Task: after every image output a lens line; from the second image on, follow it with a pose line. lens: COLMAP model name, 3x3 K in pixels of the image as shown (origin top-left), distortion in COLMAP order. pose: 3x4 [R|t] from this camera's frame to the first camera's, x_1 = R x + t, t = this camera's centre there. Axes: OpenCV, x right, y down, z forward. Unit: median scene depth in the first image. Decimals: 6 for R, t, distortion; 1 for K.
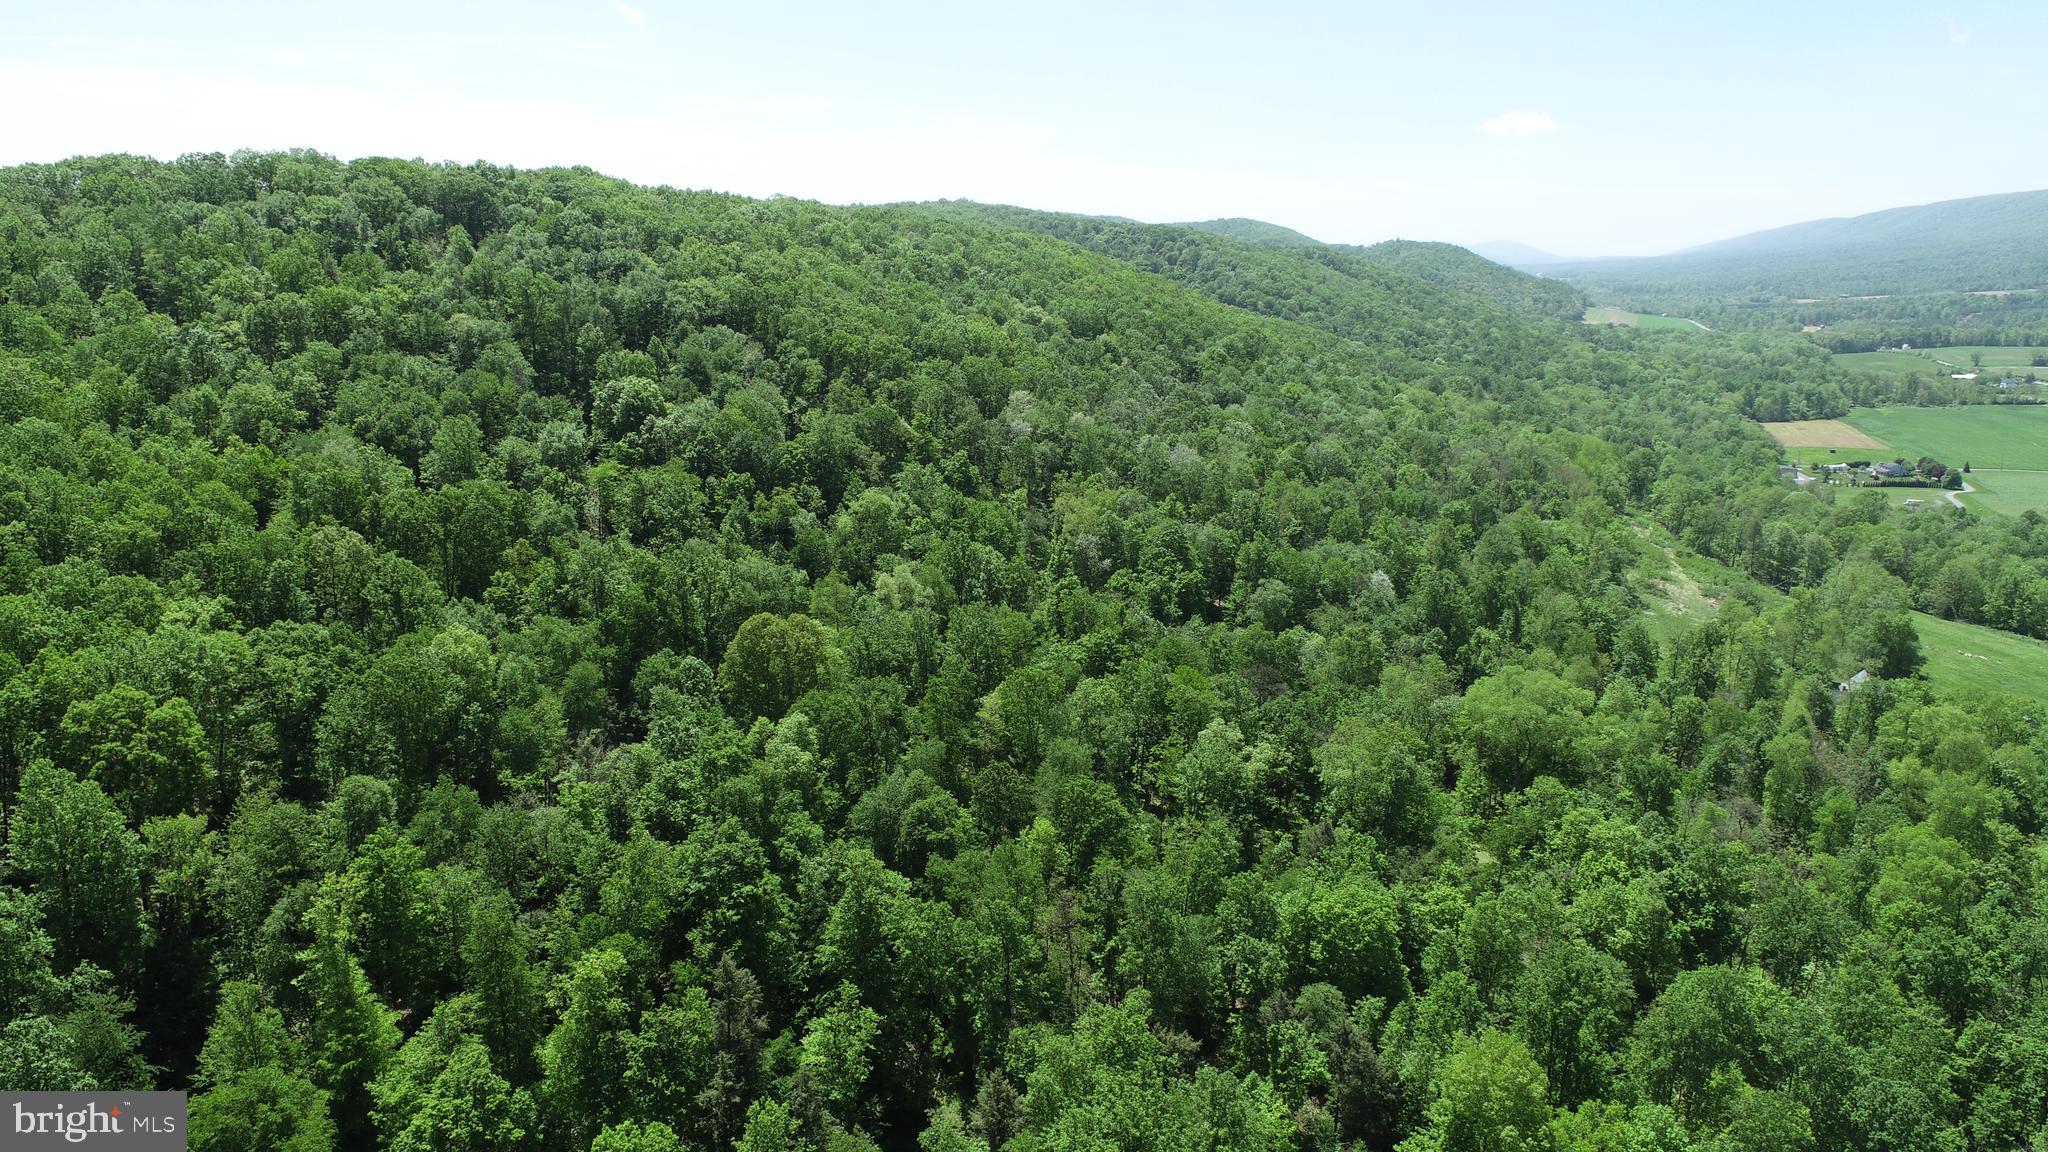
lens RADIAL K [[1381.4, 0, 1025.3], [0, 1381.4, 573.0], [0, 0, 1]] dist [-0.017060, 0.008553]
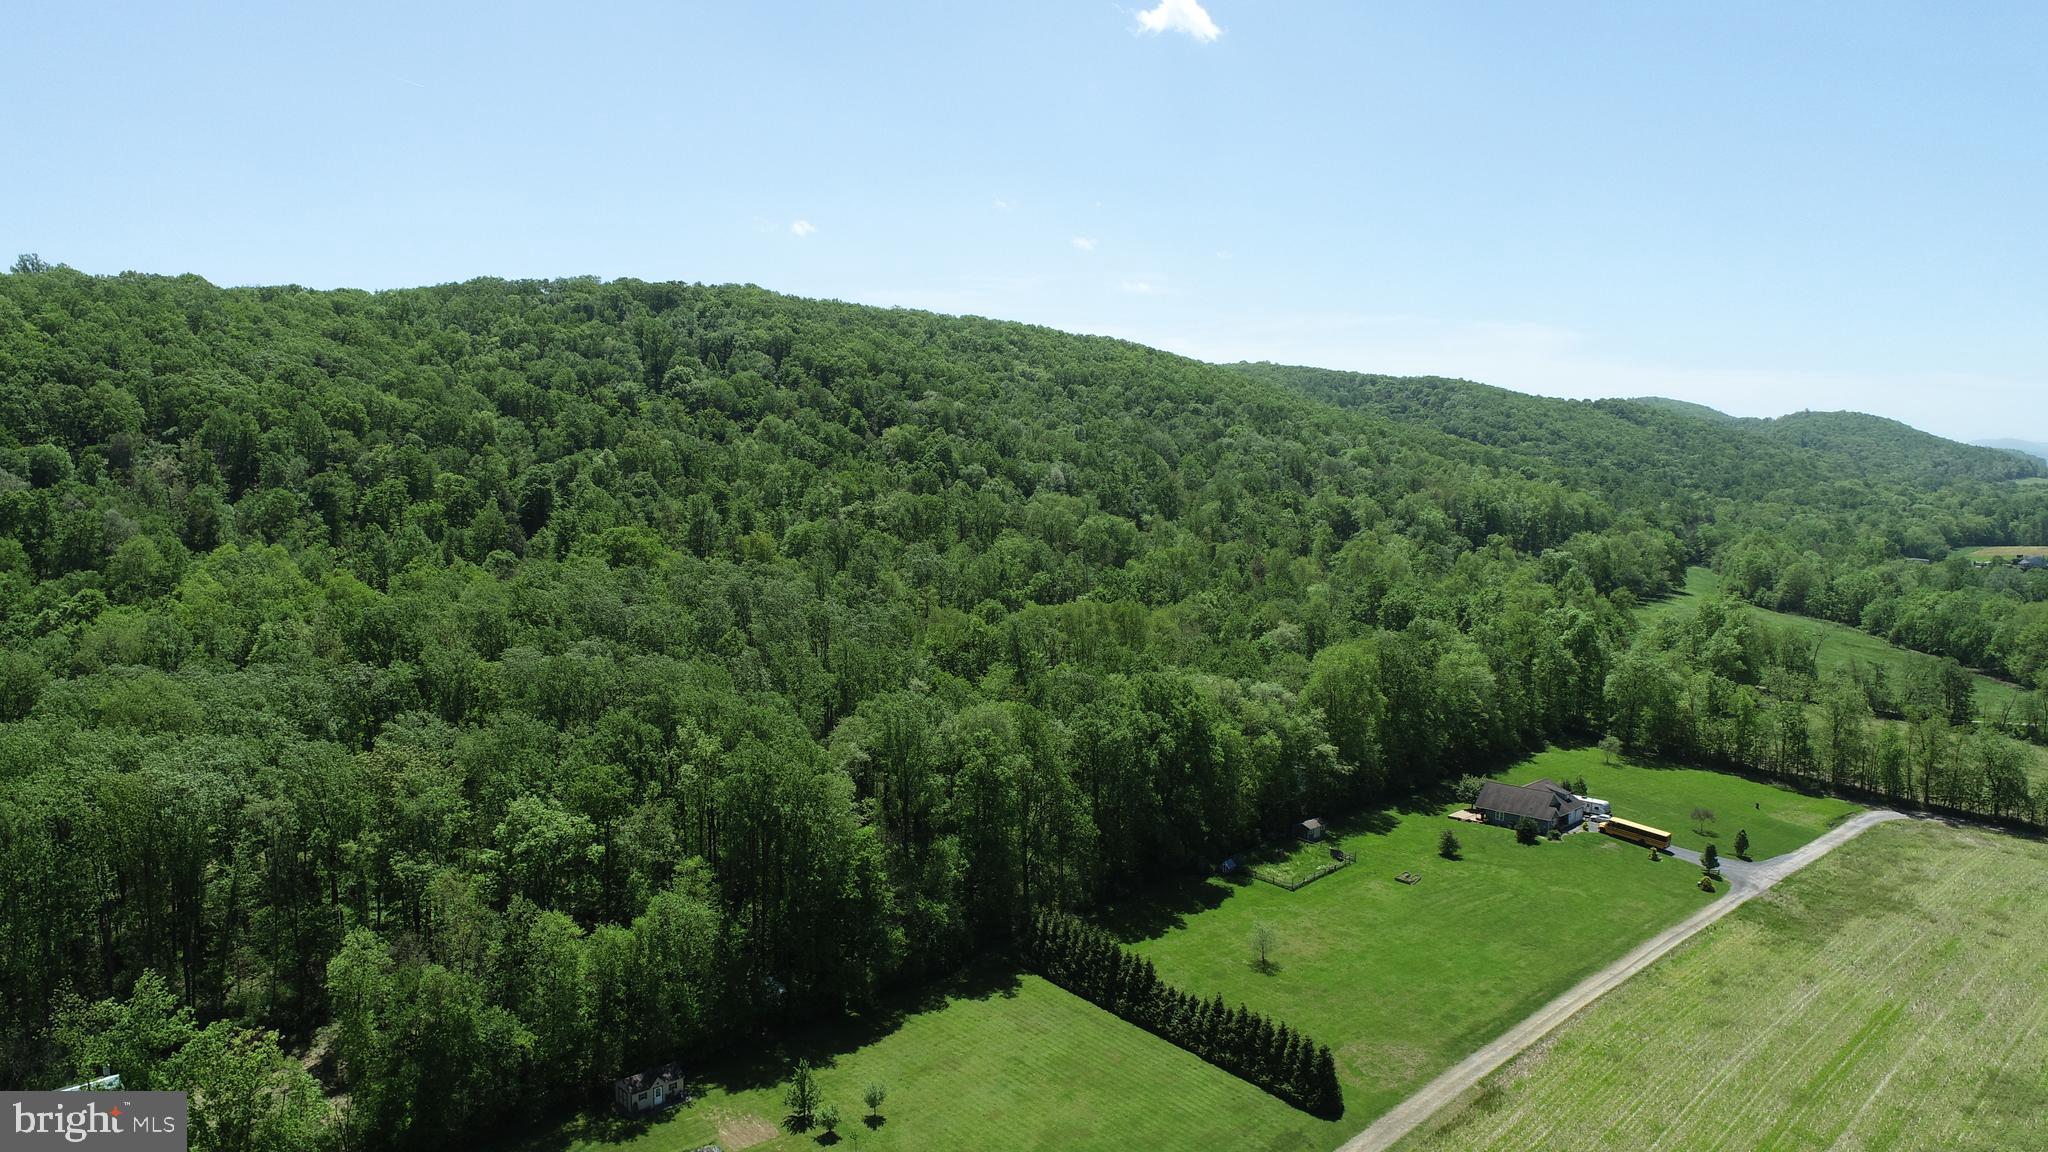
lens RADIAL K [[1381.4, 0, 1025.3], [0, 1381.4, 573.0], [0, 0, 1]] dist [-0.017060, 0.008553]
pose [[0.942182, 0.021978, -0.334379, 0.195459], [-0.070327, 0.988593, -0.133182, 0.087145], [0.327638, 0.148998, 0.932981, -0.135285]]
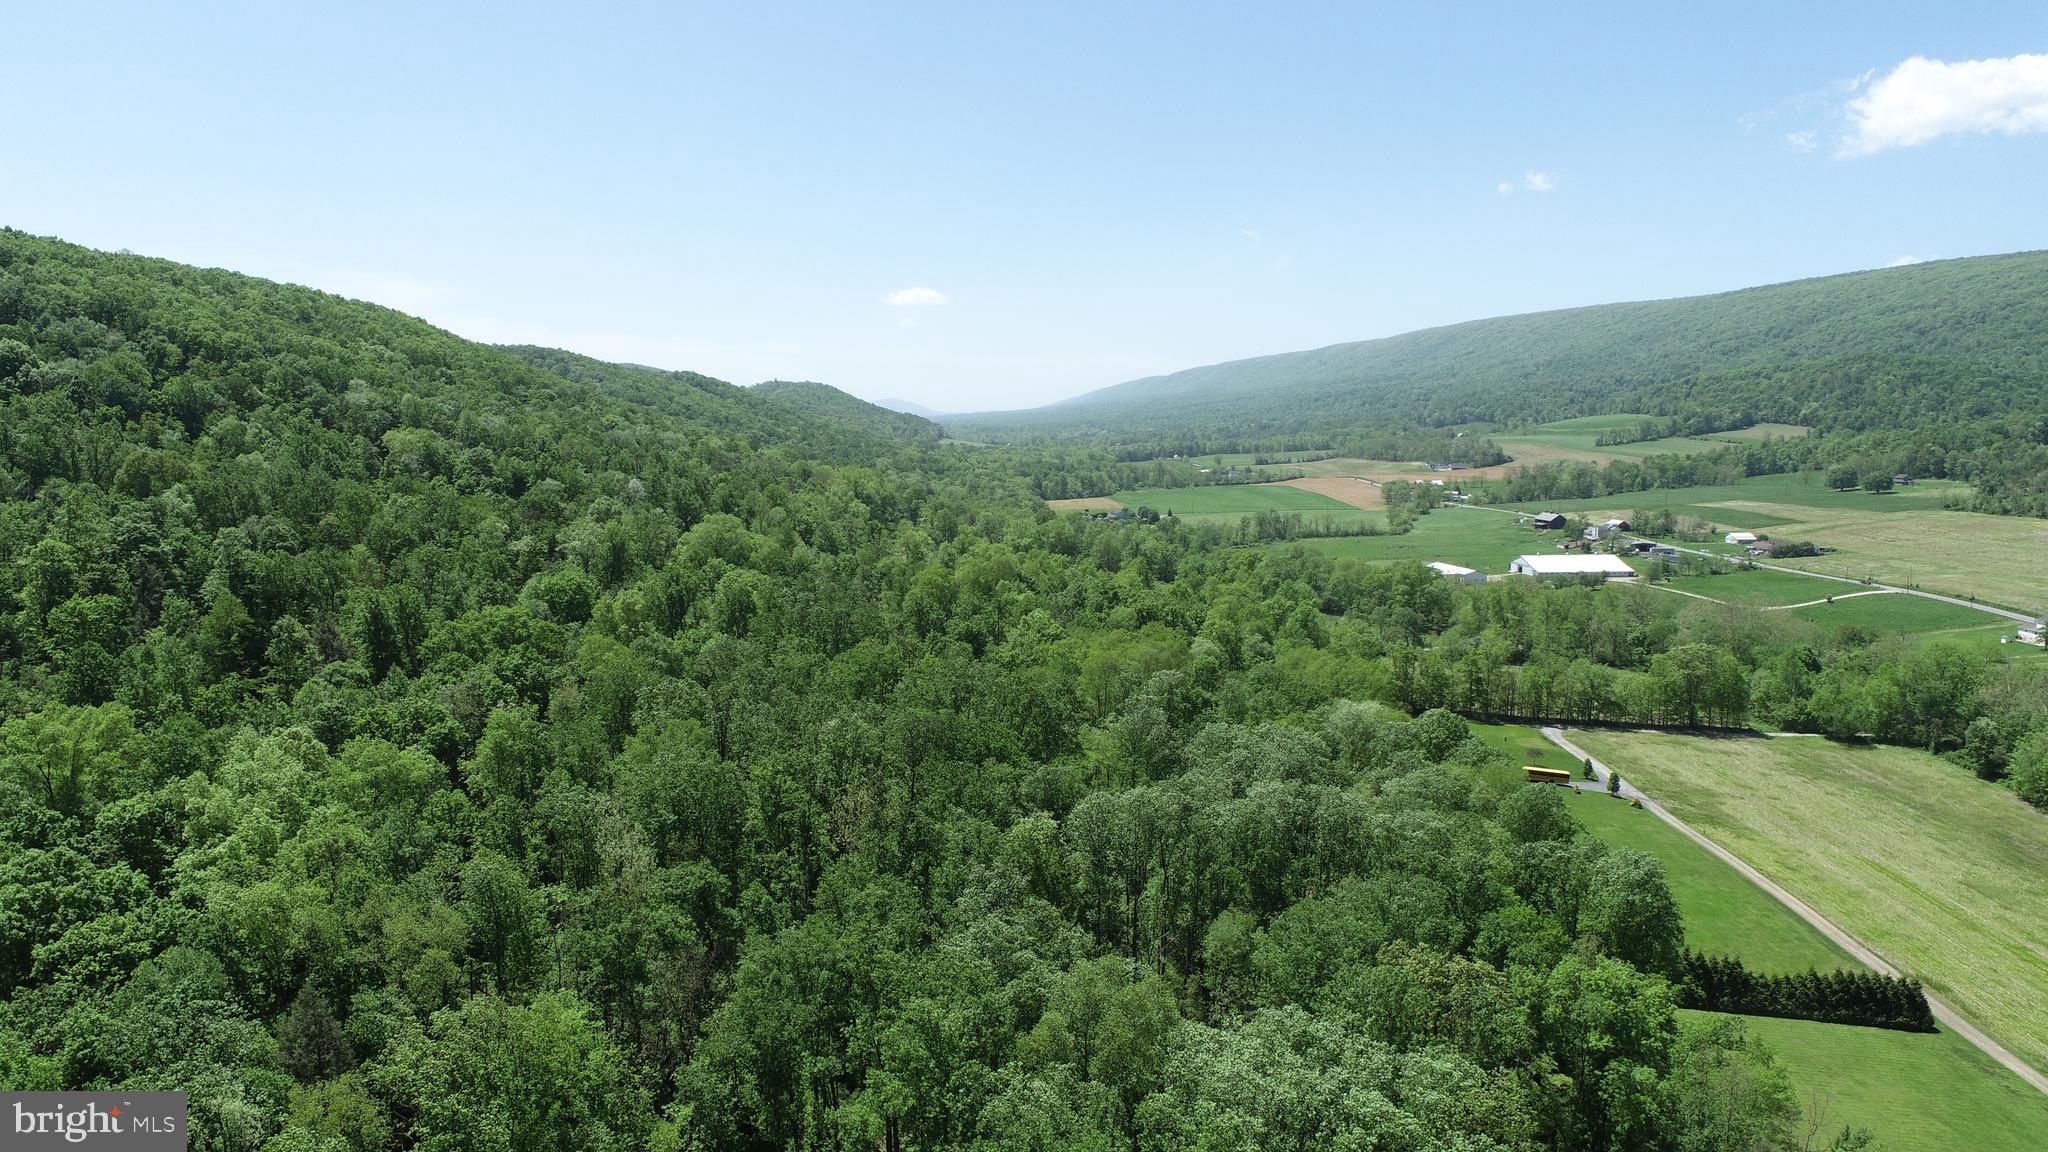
lens RADIAL K [[1381.4, 0, 1025.3], [0, 1381.4, 573.0], [0, 0, 1]] dist [-0.017060, 0.008553]
pose [[0.913758, -0.051660, 0.402960, 0.011320], [0.096720, 0.991025, -0.092273, 0.067028], [-0.394577, 0.123289, 0.910554, -0.114782]]
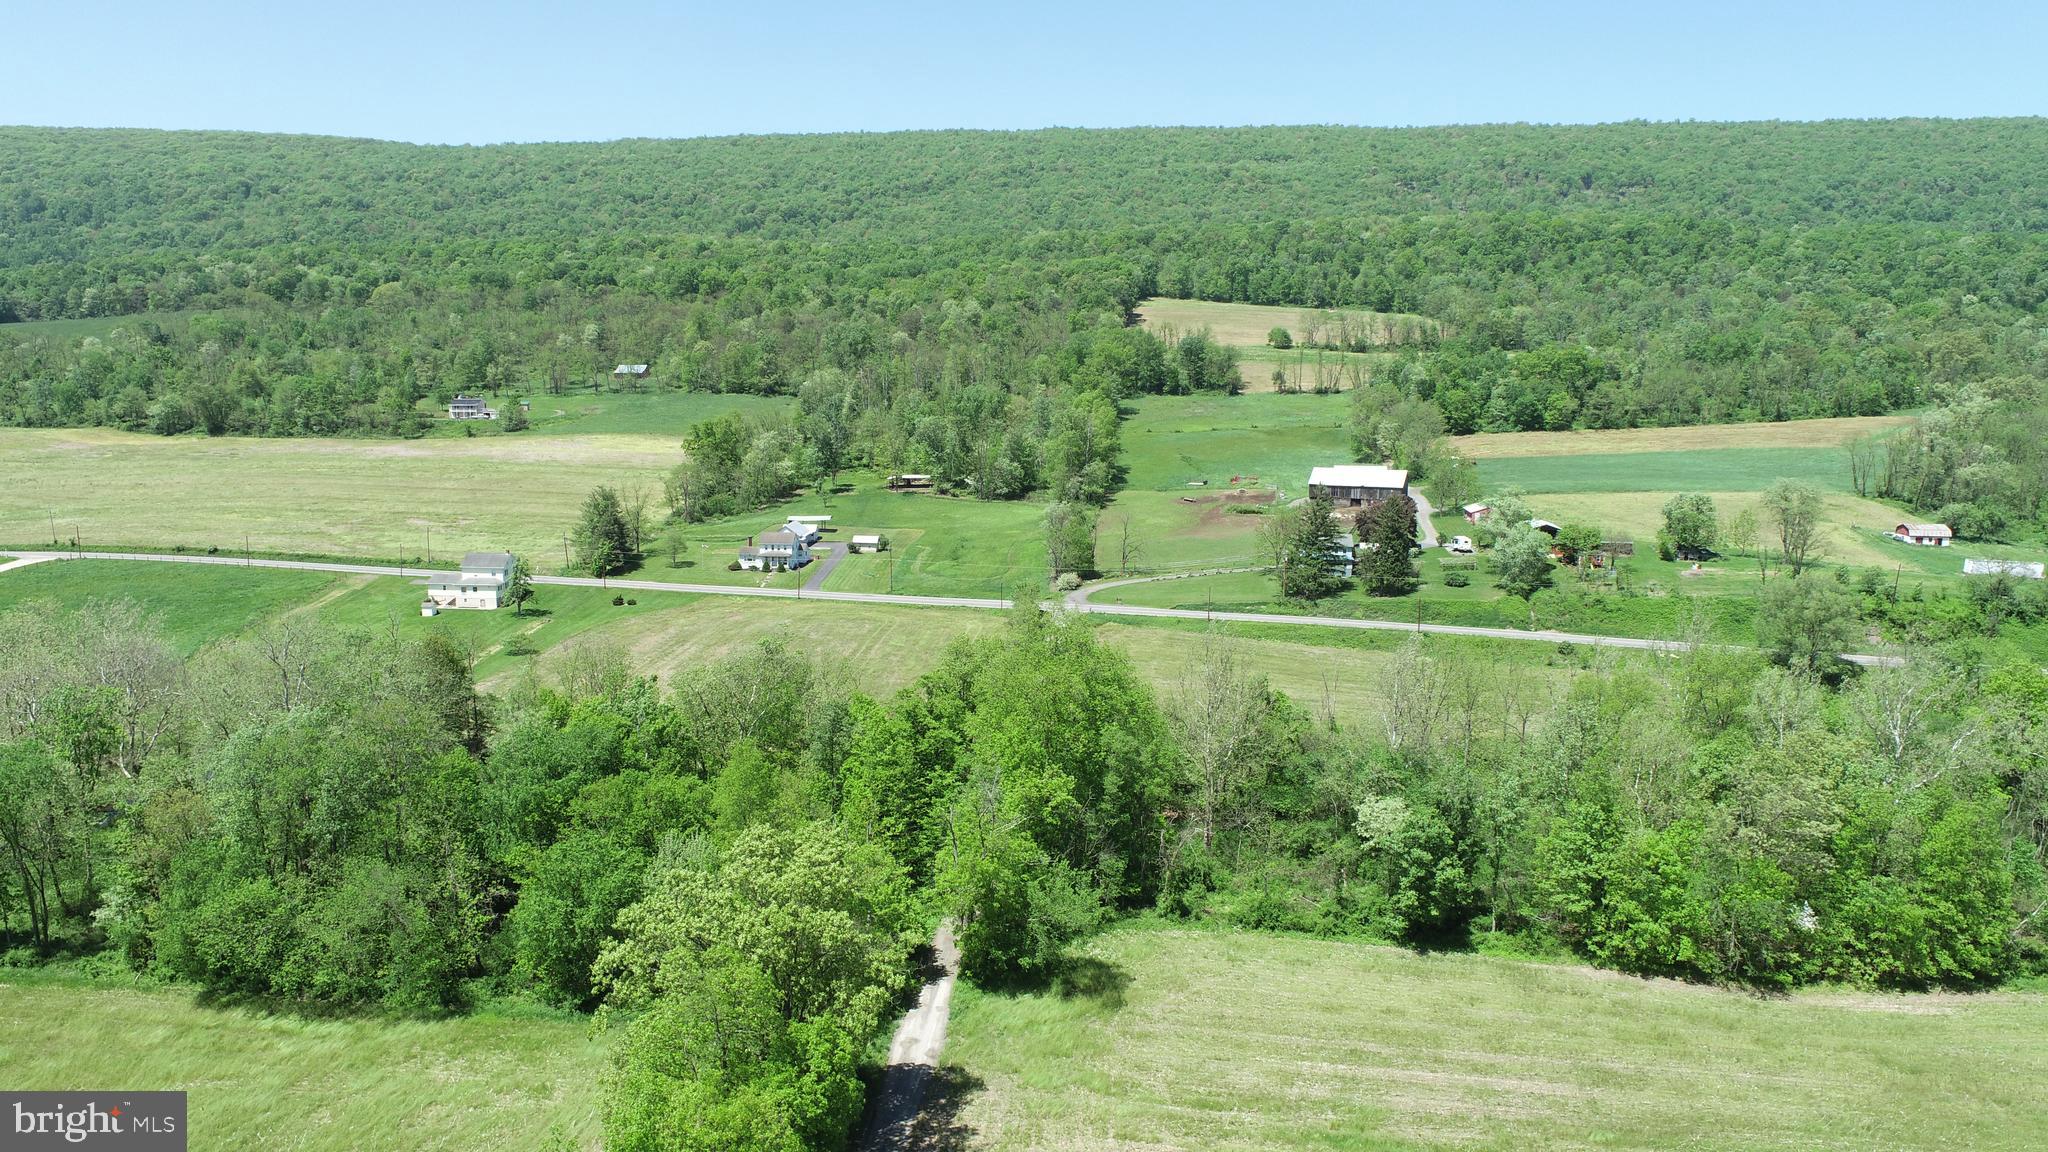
lens RADIAL K [[1378.4, 0, 1025.8], [0, 1378.4, 579.0], [0, 0, 1]] dist [-0.016707, 0.007602]
pose [[-0.307540, -0.148884, 0.939815, 0.223059], [0.202078, 0.954934, 0.217406, 0.041550], [-0.929830, 0.256777, -0.263594, 0.132923]]
